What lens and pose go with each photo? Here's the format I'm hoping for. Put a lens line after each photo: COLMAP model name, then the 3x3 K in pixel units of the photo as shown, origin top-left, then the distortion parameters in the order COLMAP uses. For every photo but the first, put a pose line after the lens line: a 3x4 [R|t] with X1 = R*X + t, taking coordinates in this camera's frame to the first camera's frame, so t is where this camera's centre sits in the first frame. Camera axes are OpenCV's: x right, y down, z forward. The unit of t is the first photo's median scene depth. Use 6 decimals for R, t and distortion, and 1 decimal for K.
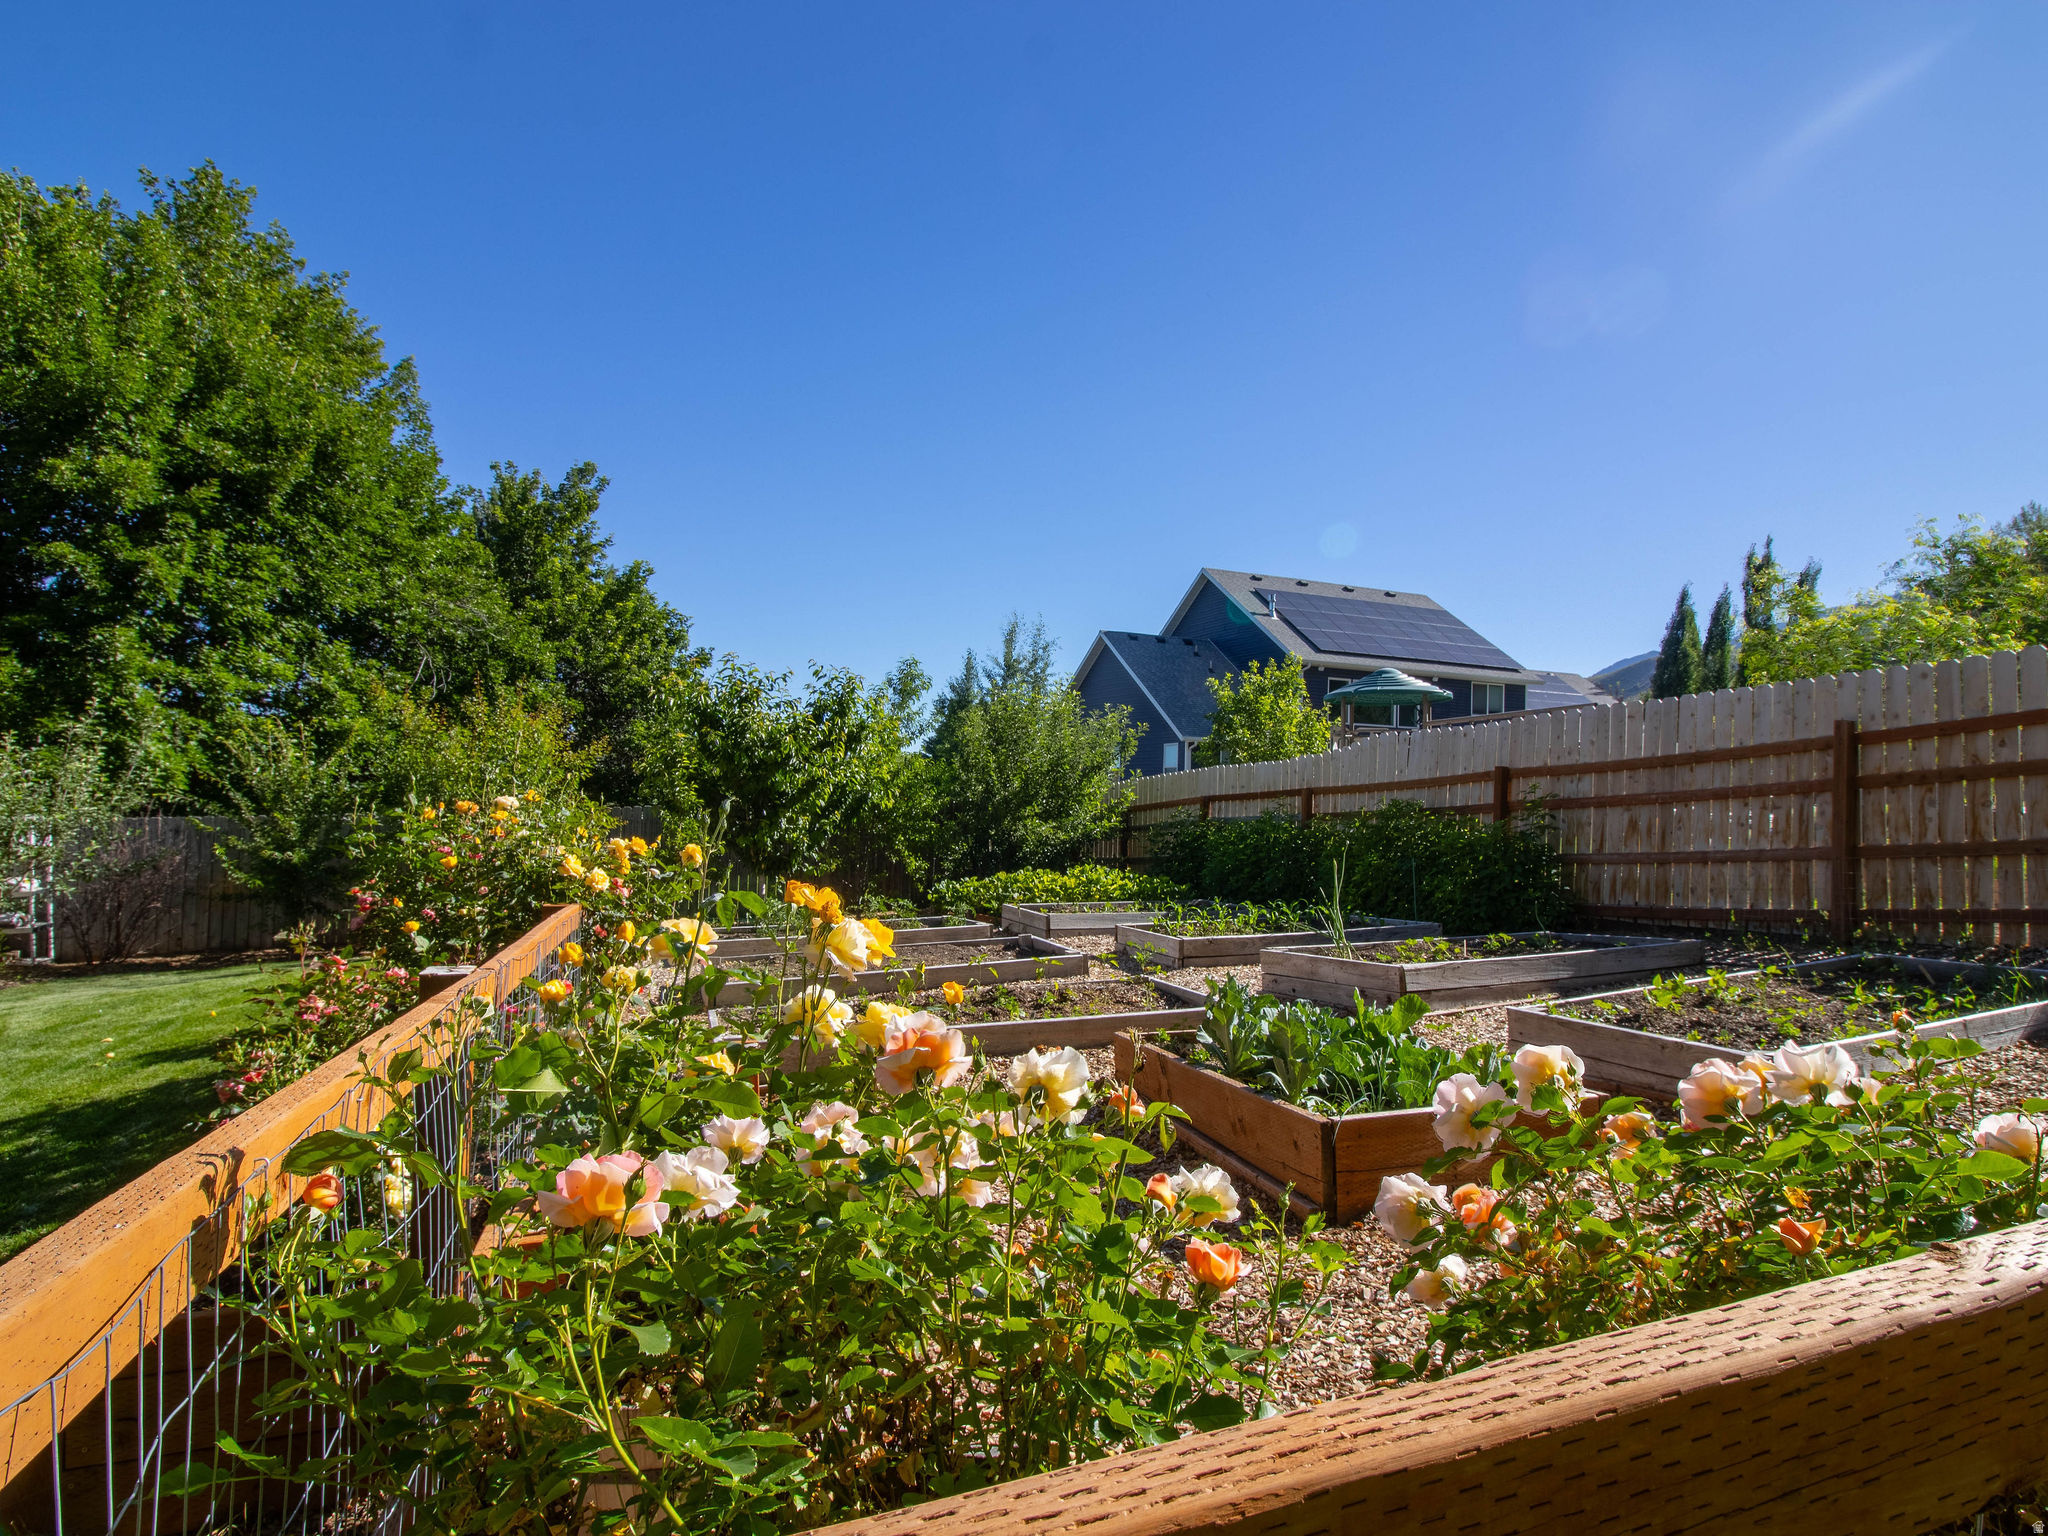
lens RADIAL K [[1070.8, 0, 1037.1], [0, 1070.8, 736.3], [0, 0, 1]] dist [0.005035, -0.015719]
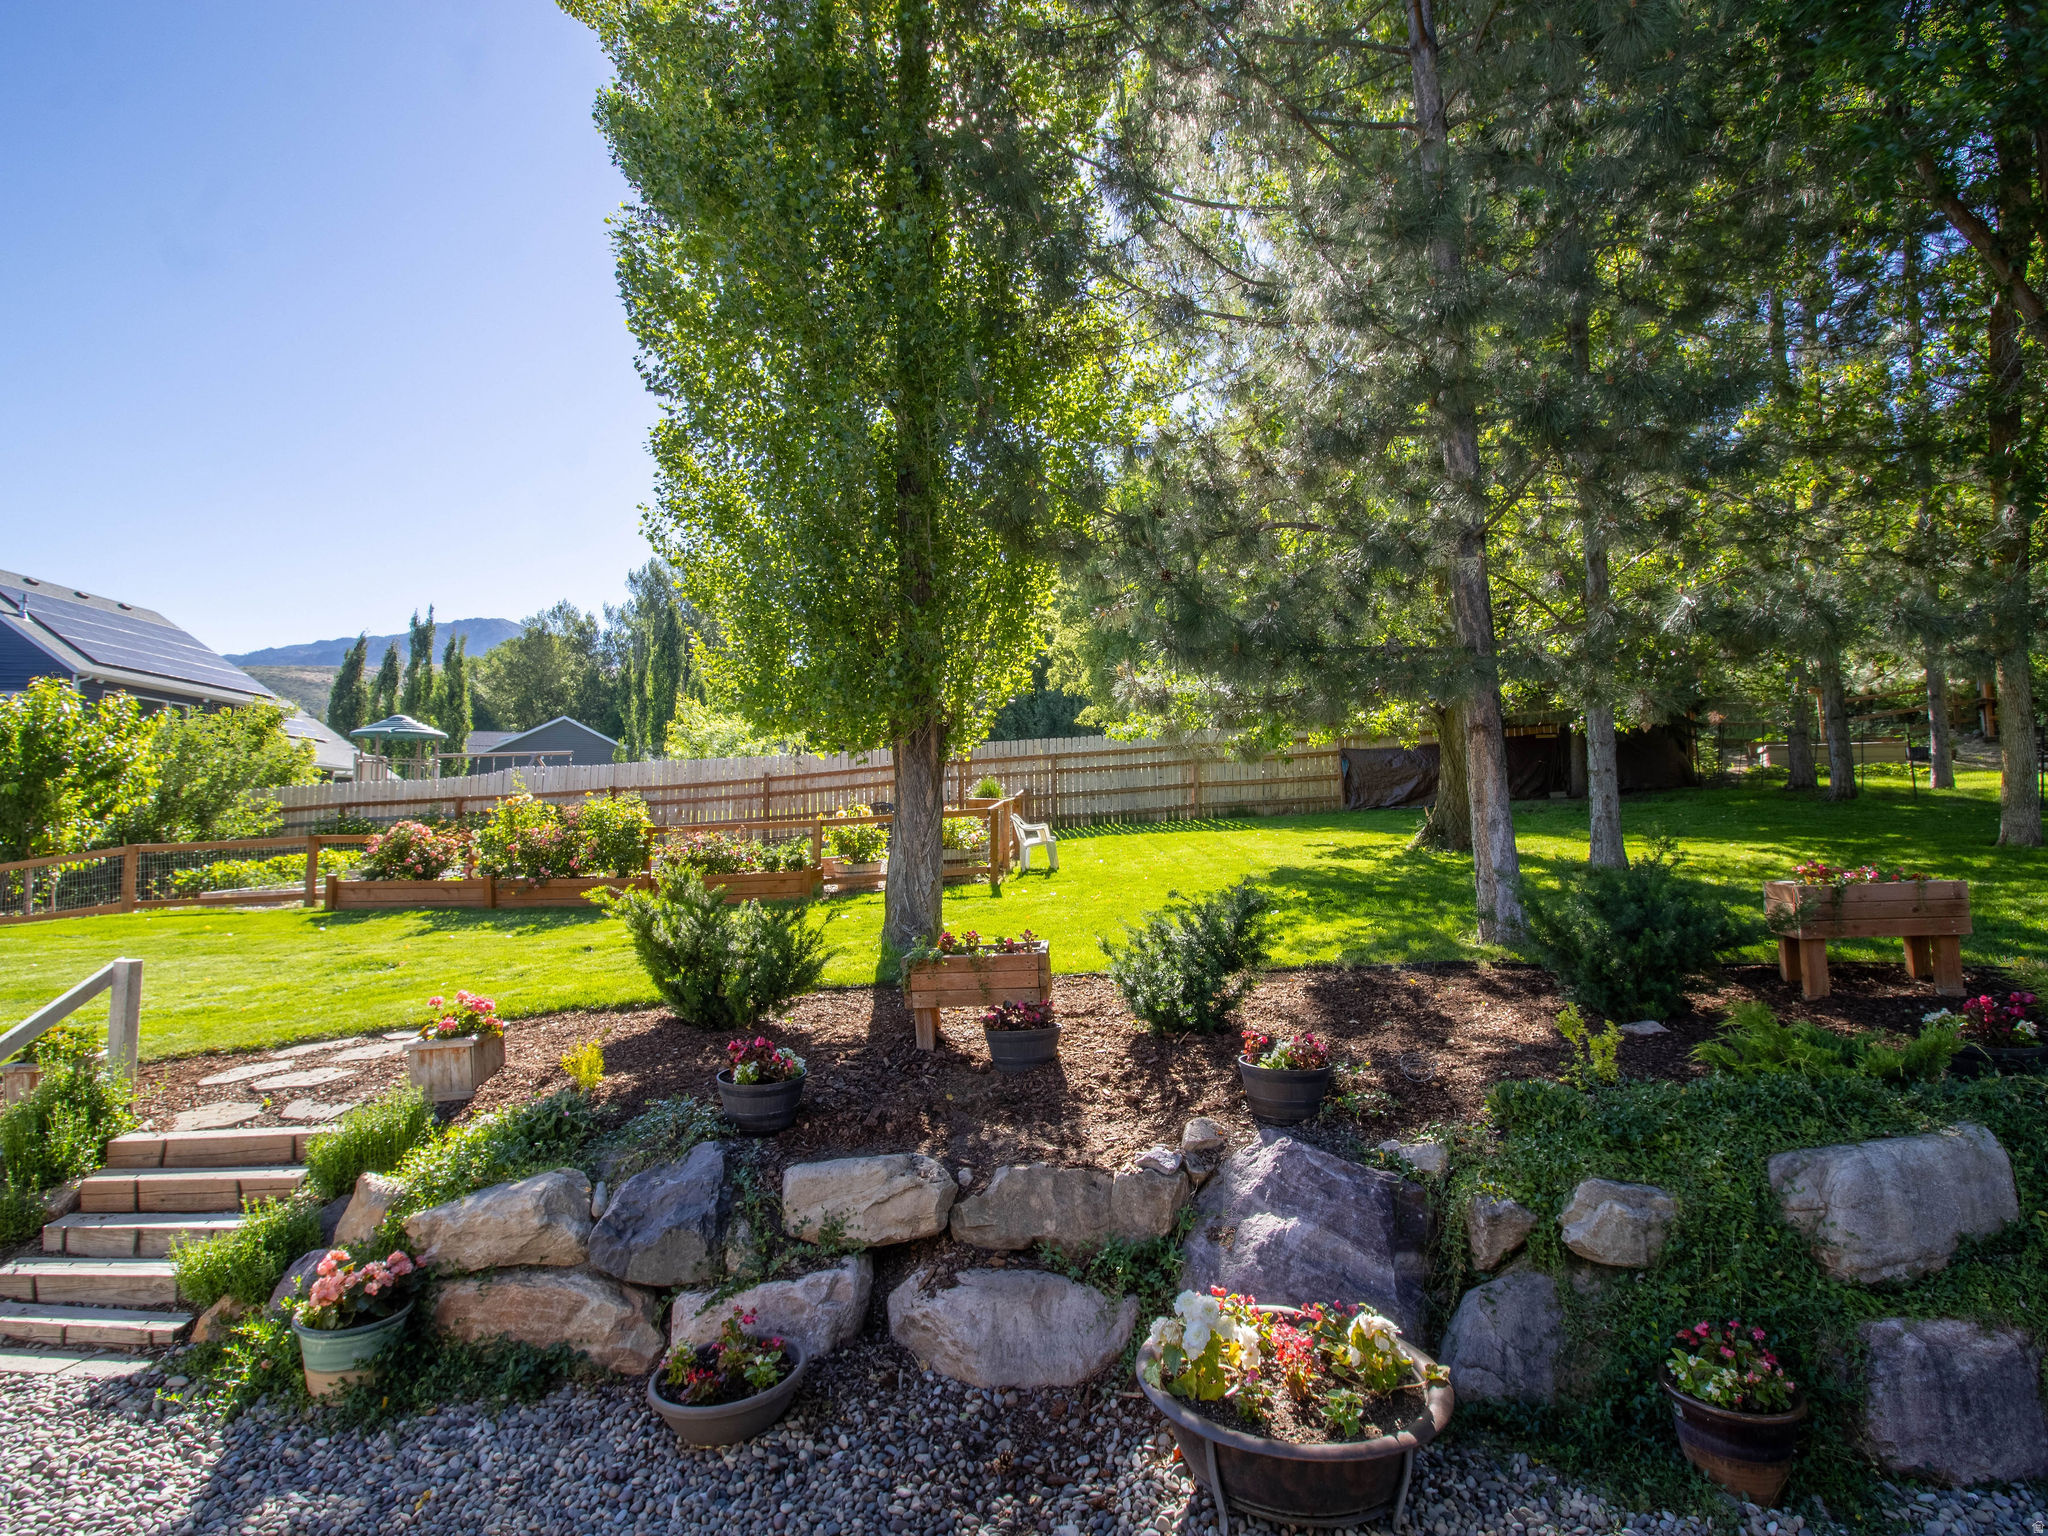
lens RADIAL K [[1058.3, 0, 1020.8], [0, 1058.3, 739.2], [0, 0, 1]] dist [0.003557, -0.015747]
pose [[0.339067, 0.057835, 0.938983, -0.705729], [-0.041455, 0.998058, -0.046504, -0.000155], [-0.939848, -0.023158, 0.340806, -0.253887]]
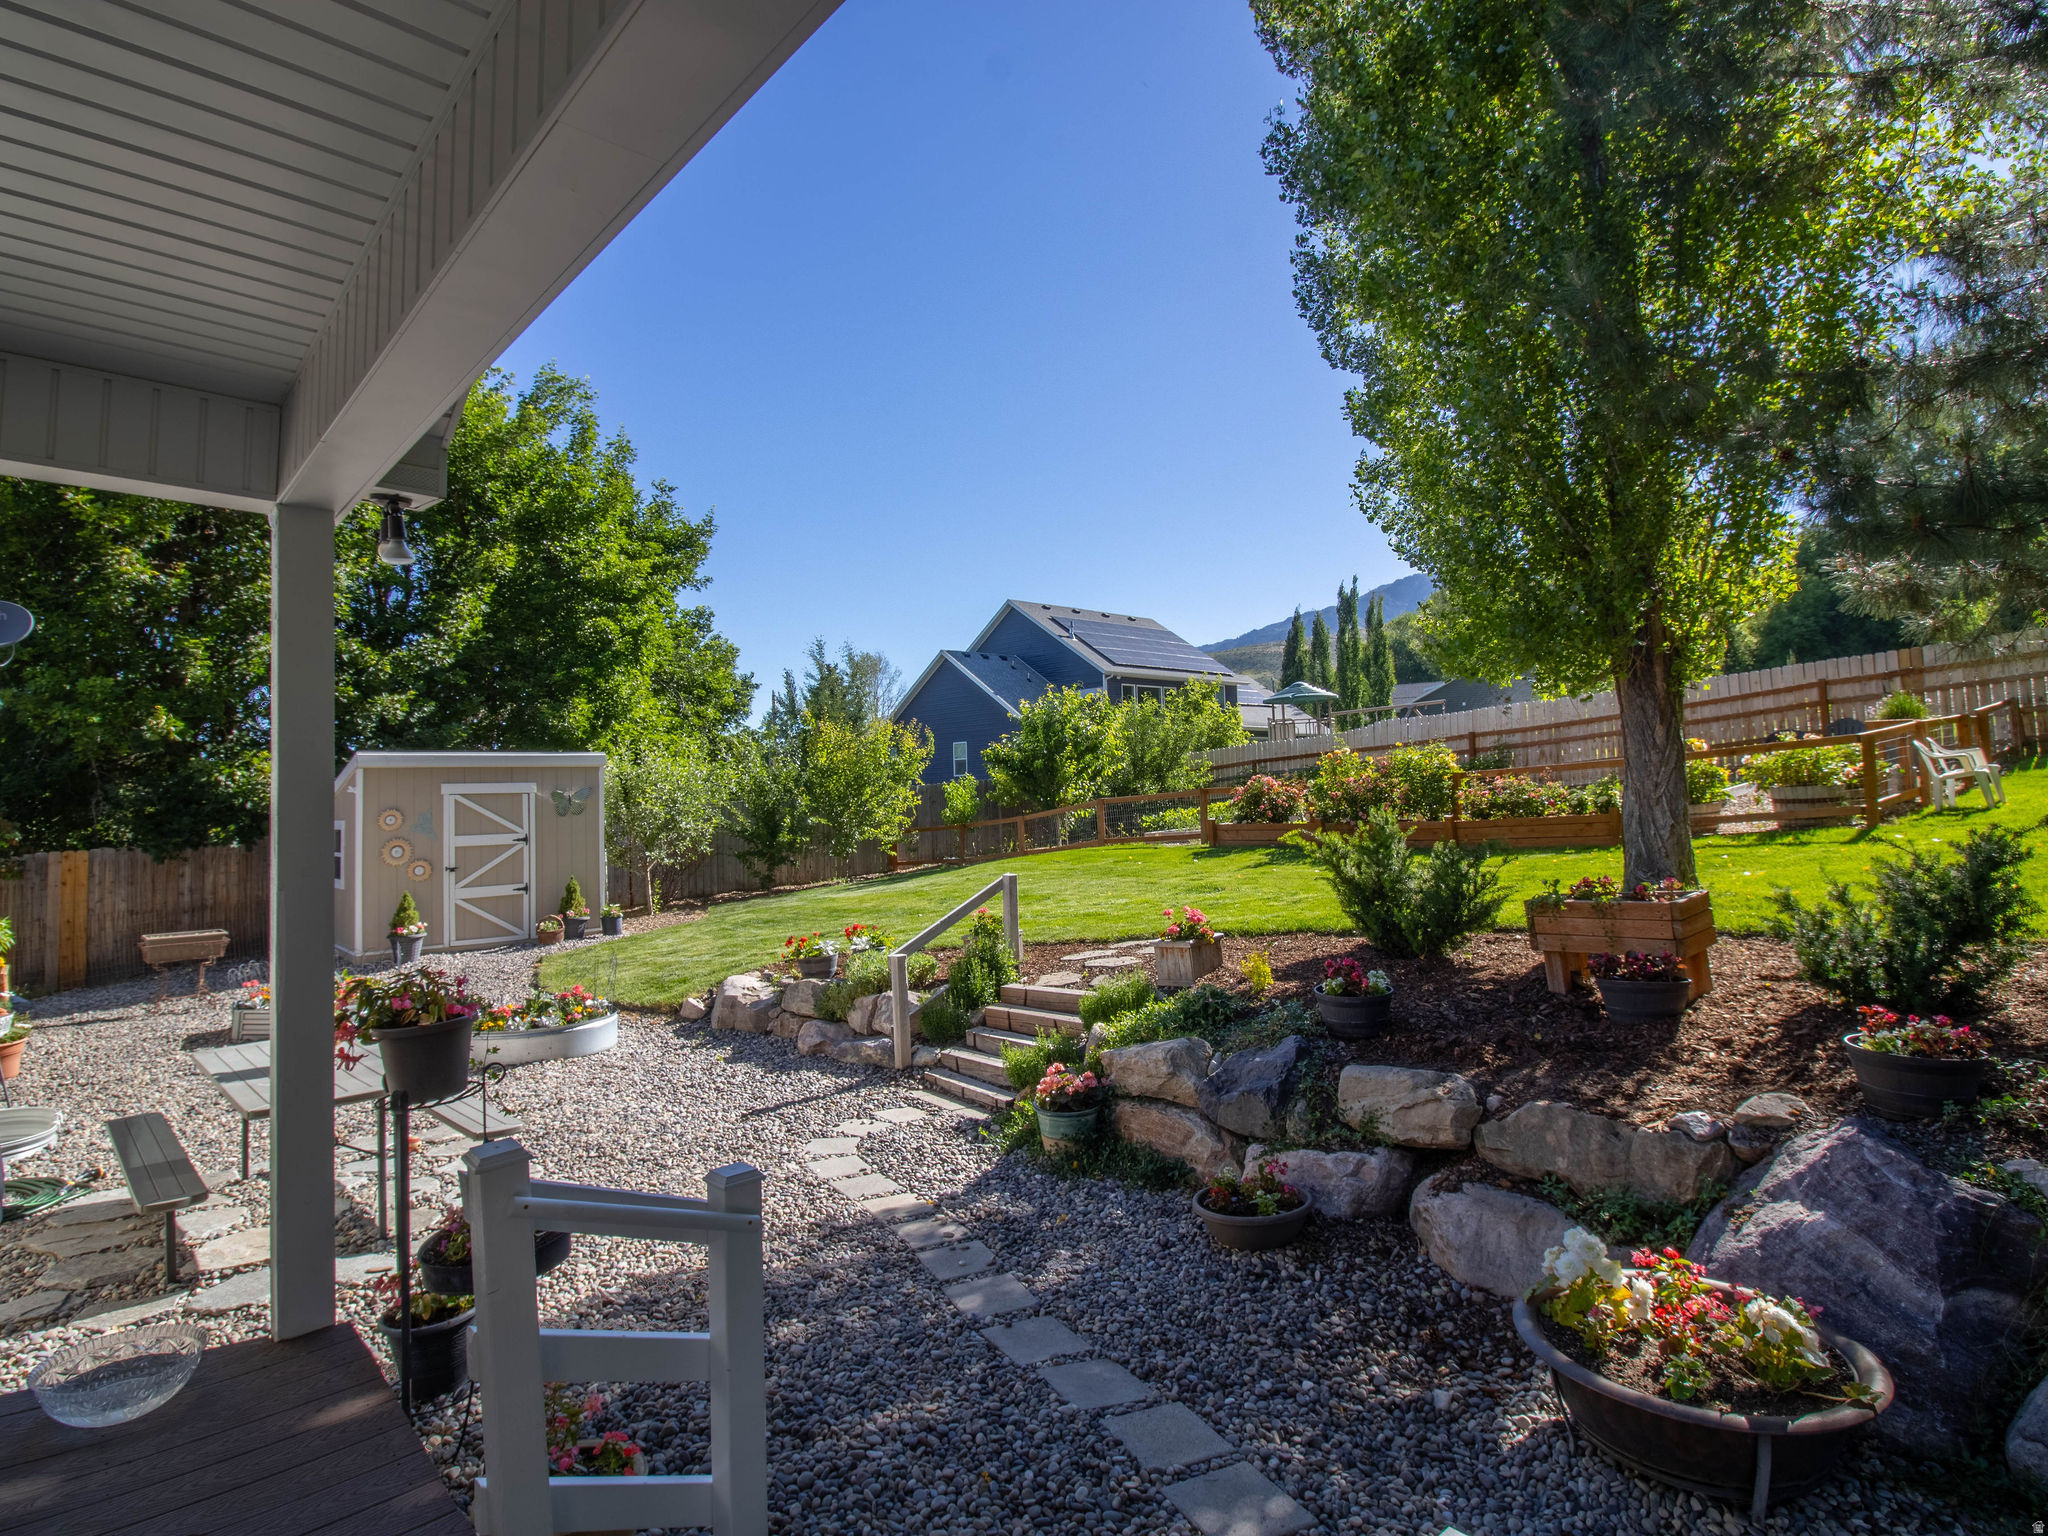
lens RADIAL K [[1058.3, 0, 1020.8], [0, 1058.3, 739.2], [0, 0, 1]] dist [0.003557, -0.015747]
pose [[0.929162, -0.037929, 0.367723, -0.673195], [0.037250, 0.999266, 0.008945, -0.005506], [-0.367792, 0.005387, 0.929893, -0.360267]]
